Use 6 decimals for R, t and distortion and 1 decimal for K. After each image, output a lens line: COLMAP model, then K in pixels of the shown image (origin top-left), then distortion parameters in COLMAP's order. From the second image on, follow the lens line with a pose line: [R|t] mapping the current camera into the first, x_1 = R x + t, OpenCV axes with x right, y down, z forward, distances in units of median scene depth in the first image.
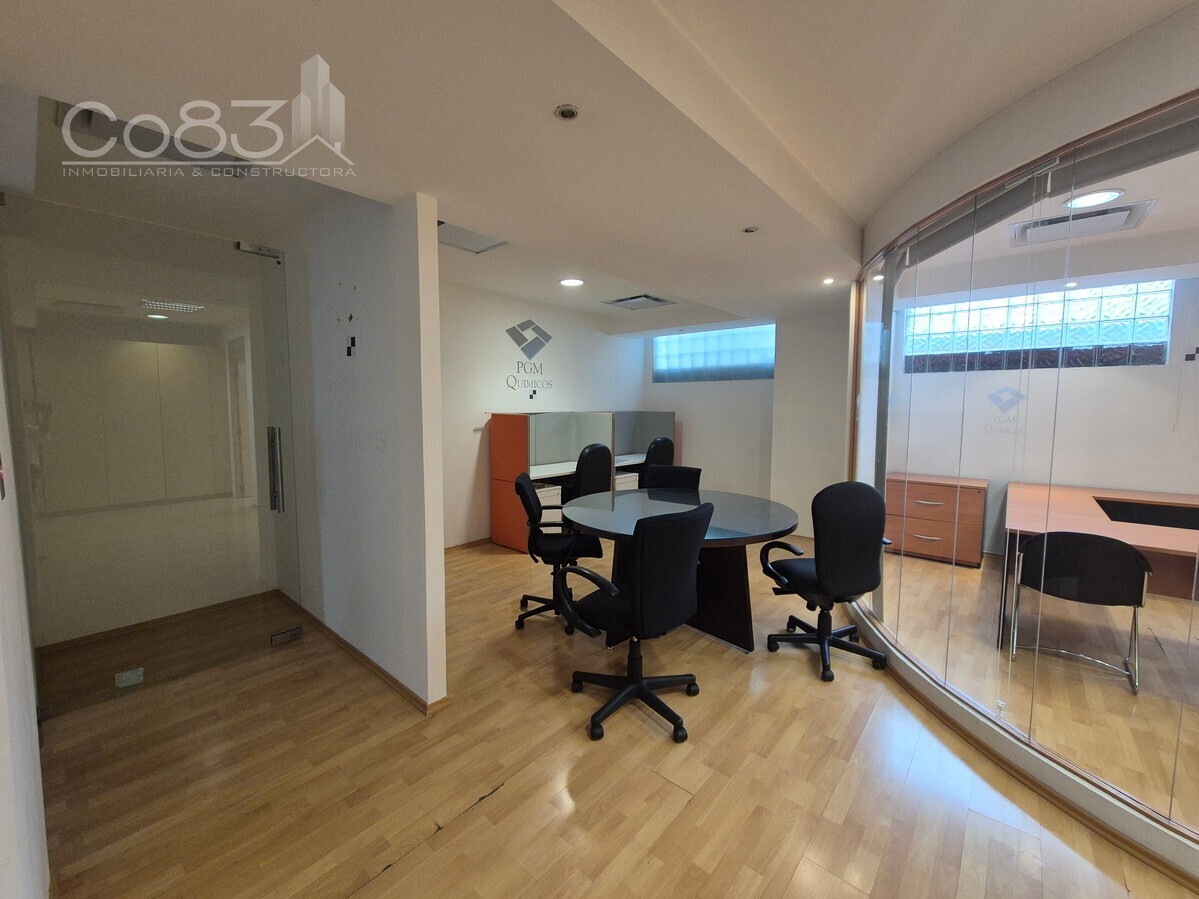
lens RADIAL K [[488.0, 0, 595.7], [0, 488.0, 445.9], [0, 0, 1]] dist [0.005976, 0.000033]
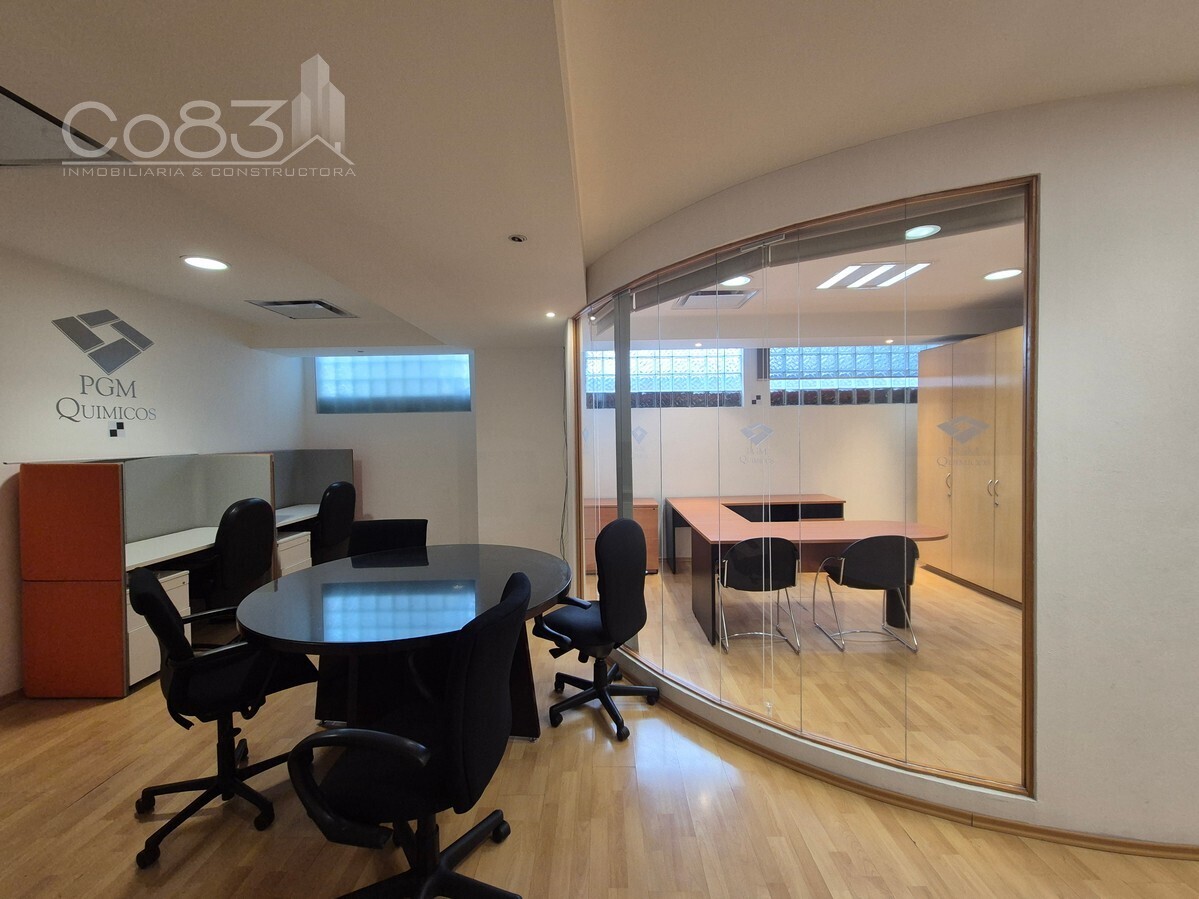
lens RADIAL K [[488.0, 0, 595.7], [0, 488.0, 445.9], [0, 0, 1]] dist [0.005976, 0.000033]
pose [[0.764226, -0.028647, 0.644312, -0.086346], [0.070574, 0.996728, -0.039392, -0.022314], [-0.641076, 0.075576, 0.763748, 0.176020]]
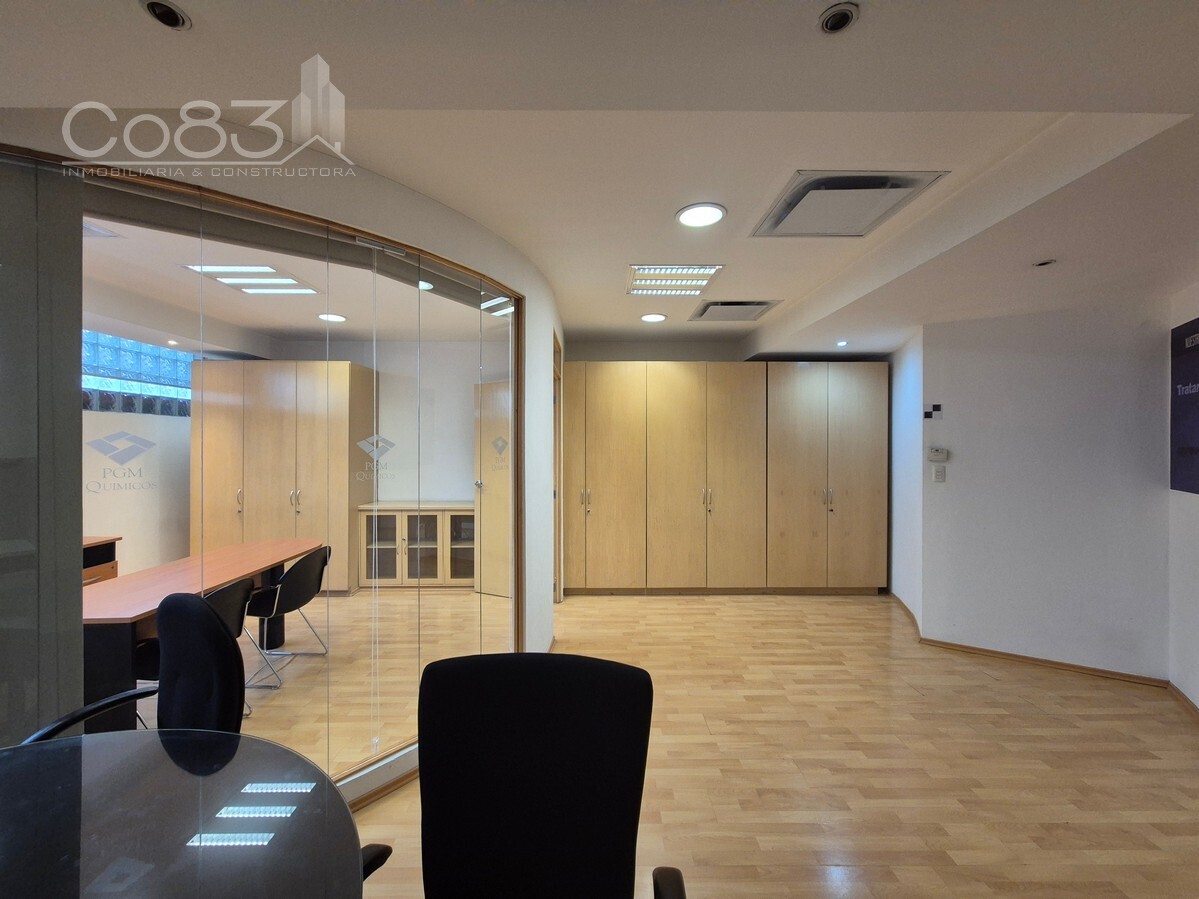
lens RADIAL K [[488.0, 0, 595.7], [0, 488.0, 445.9], [0, 0, 1]] dist [0.005976, 0.000033]
pose [[-0.655738, -0.001574, 0.754987, -0.125935], [0.065529, 0.996105, 0.058991, -0.059803], [-0.752139, 0.088156, -0.653081, 0.625868]]
